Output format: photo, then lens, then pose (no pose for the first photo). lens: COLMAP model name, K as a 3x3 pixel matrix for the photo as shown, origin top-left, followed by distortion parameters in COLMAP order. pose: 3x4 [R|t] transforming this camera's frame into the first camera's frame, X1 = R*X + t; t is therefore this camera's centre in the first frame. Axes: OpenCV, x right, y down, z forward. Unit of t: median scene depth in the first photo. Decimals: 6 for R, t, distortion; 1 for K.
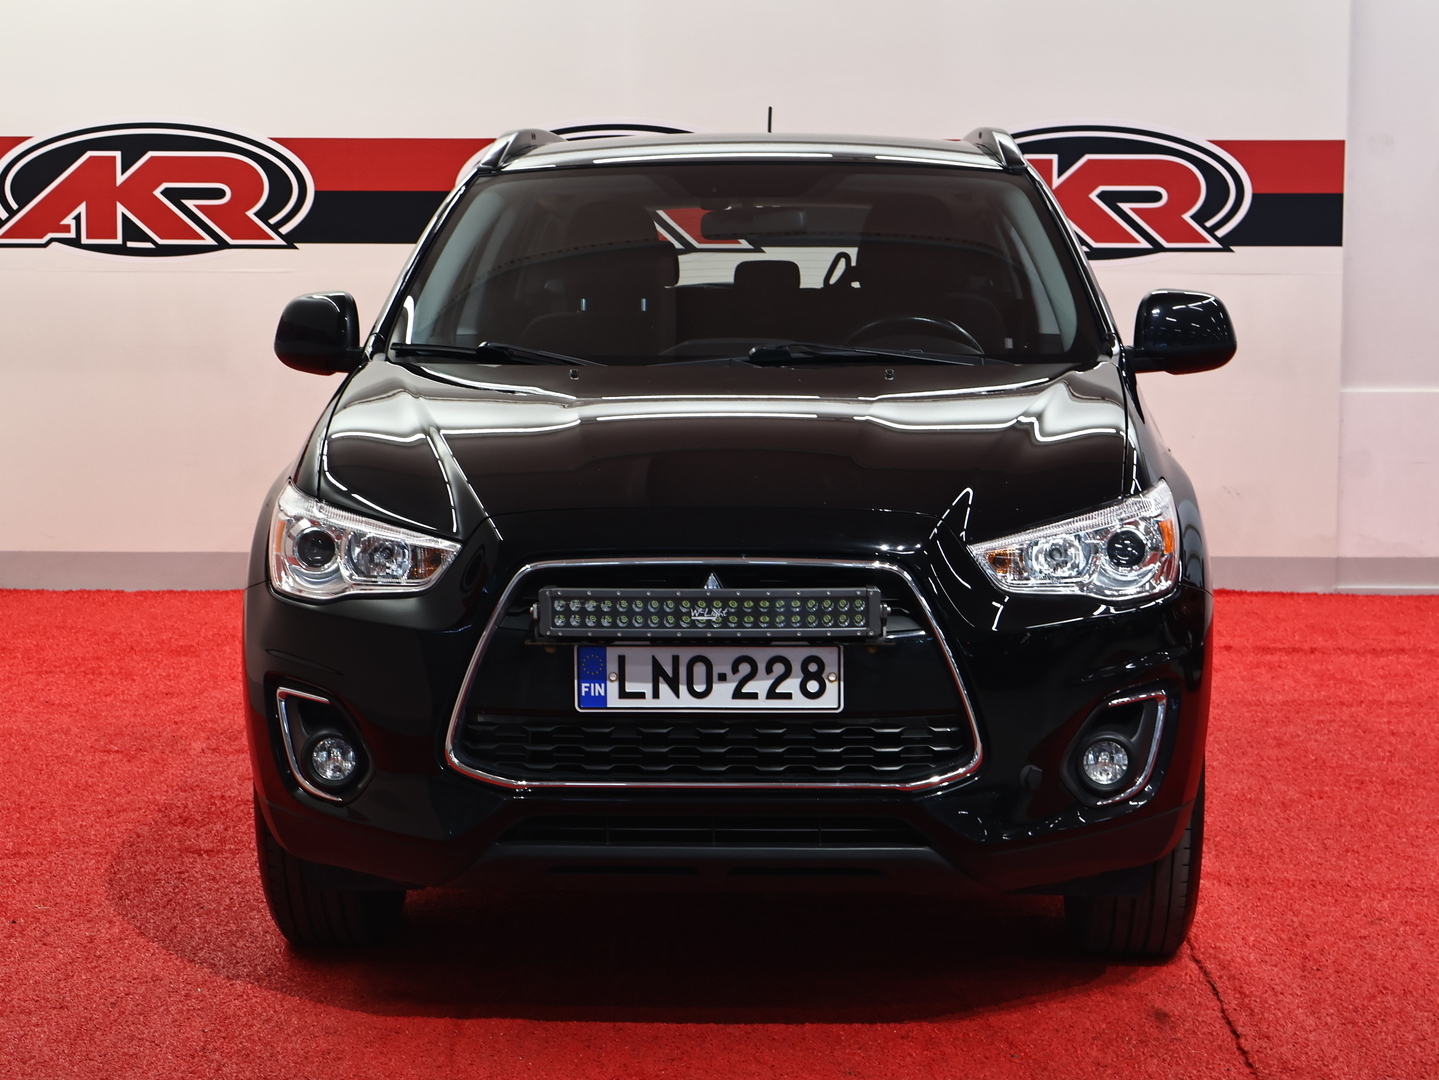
lens RADIAL K [[2788.4, 0, 719.6], [0, 2788.4, 540.1], [0, 0, 1]] dist [0.037769, 0.000000]
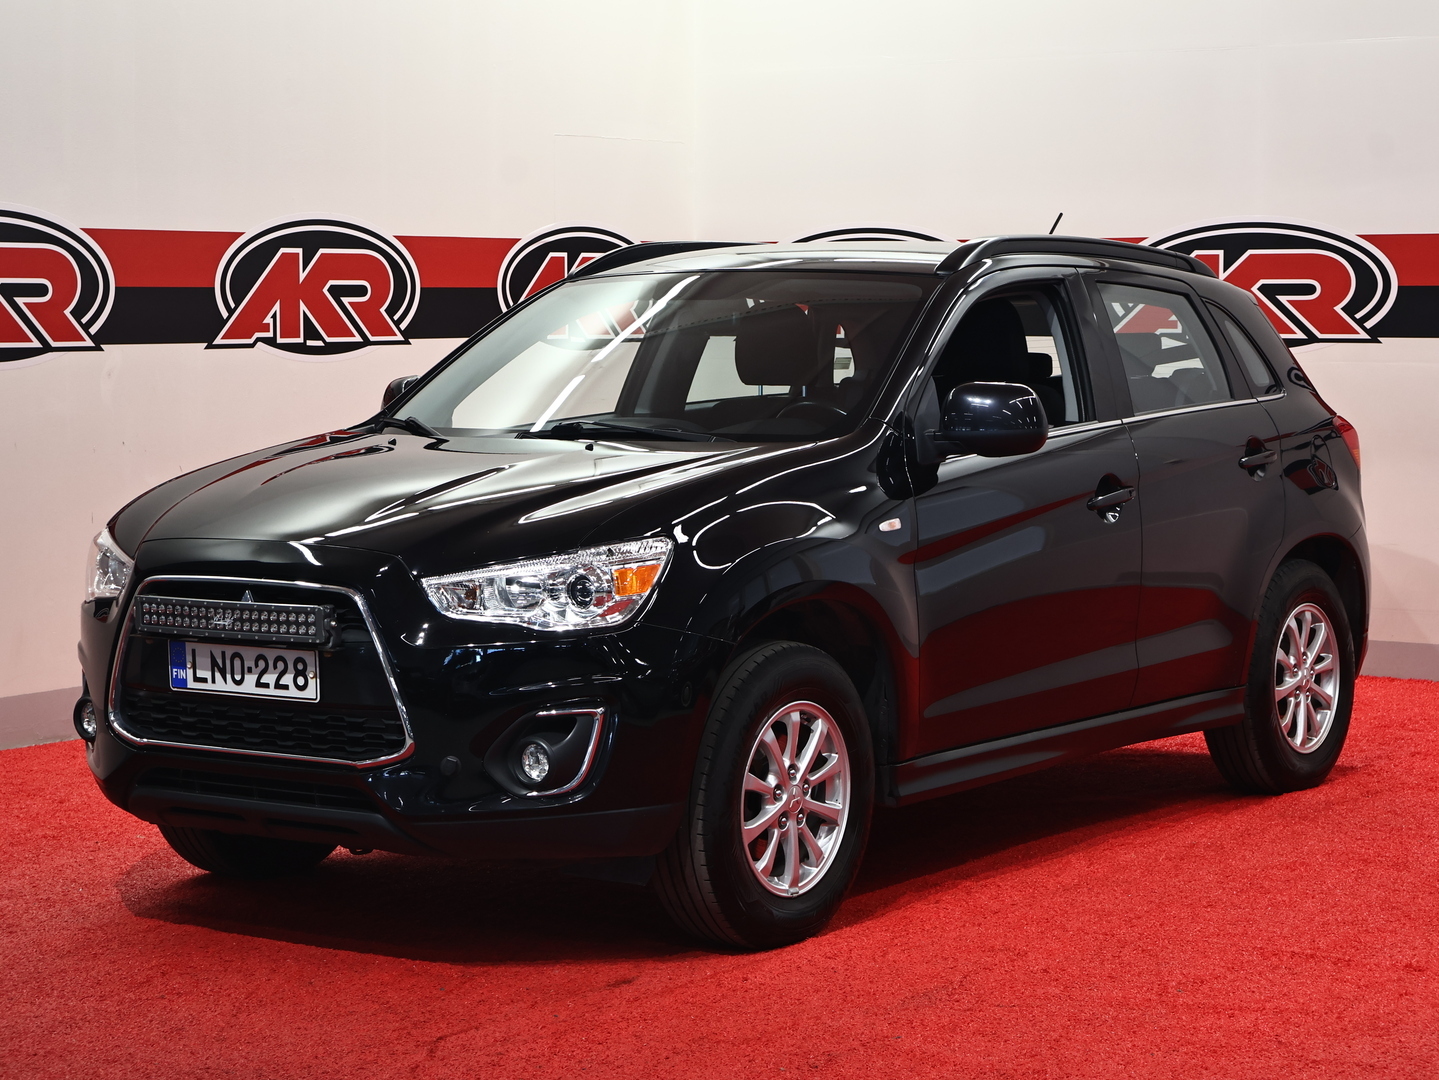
lens RADIAL K [[2916.2, 0, 717.8], [0, 2916.2, 670.1], [0, 0, 1]] dist [-0.175048, 0.000000]
pose [[0.832058, 0.055994, -0.551855, 0.936528], [-0.051105, 0.998399, 0.024248, 0.004876], [0.552329, 0.008027, 0.833588, -0.016523]]
